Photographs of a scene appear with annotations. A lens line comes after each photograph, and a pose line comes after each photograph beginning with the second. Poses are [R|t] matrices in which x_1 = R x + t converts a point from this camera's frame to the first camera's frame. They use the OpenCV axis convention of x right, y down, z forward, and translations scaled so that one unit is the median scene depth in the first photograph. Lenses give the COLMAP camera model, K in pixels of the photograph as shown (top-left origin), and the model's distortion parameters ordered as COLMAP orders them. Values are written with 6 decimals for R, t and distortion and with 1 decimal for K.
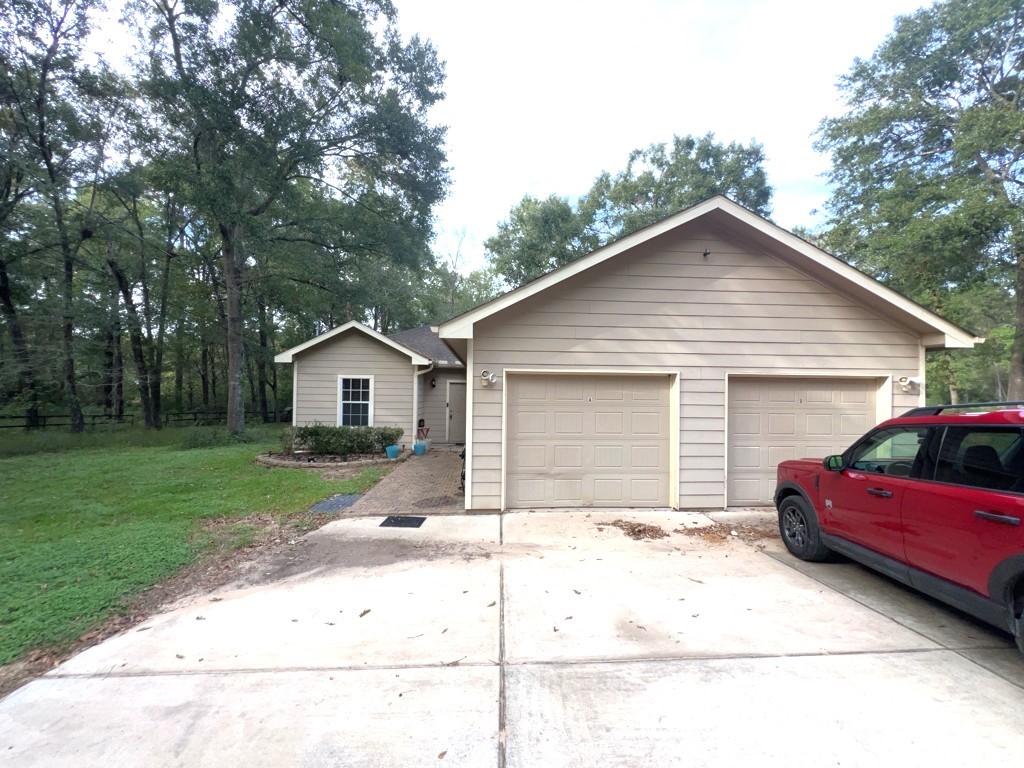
lens RADIAL K [[408.8, 0, 513.8], [0, 408.8, 383.5], [0, 0, 1]] dist [-0.000475, 0.000150]
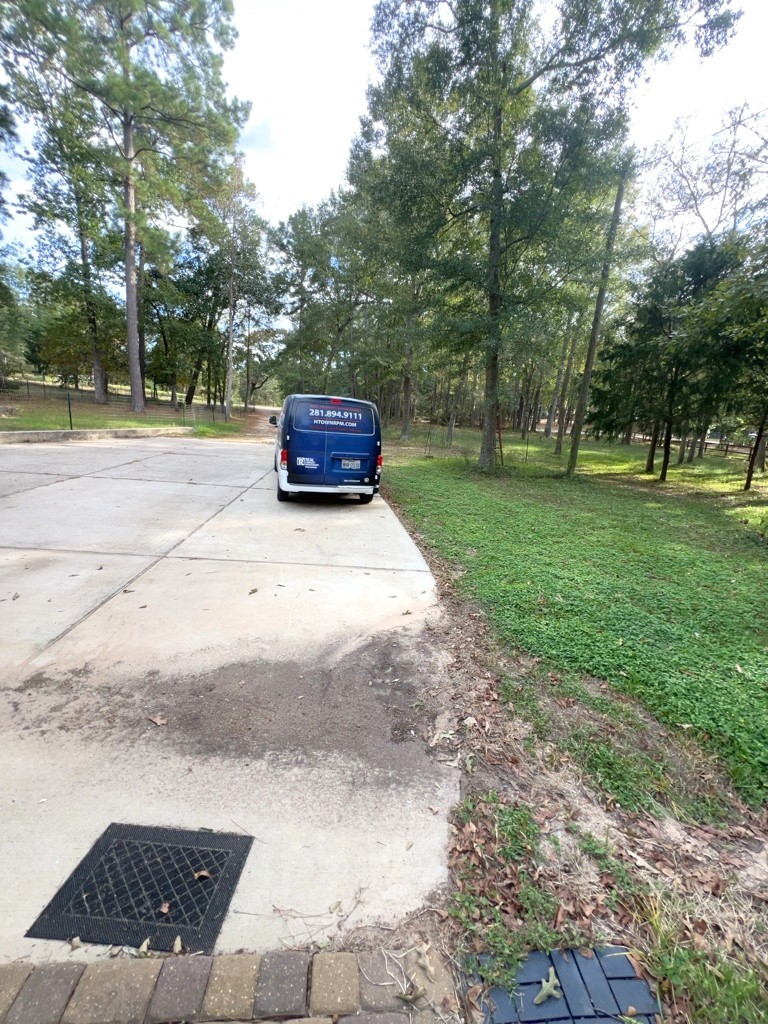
lens RADIAL K [[408.8, 0, 384.0], [0, 408.8, 512.0], [0, 0, 1]] dist [-0.000475, 0.000150]
pose [[-0.996339, -0.070884, -0.047783, -0.372509], [-0.078371, 0.980652, 0.179389, 0.068102], [0.034143, 0.182478, -0.982617, 1.184016]]
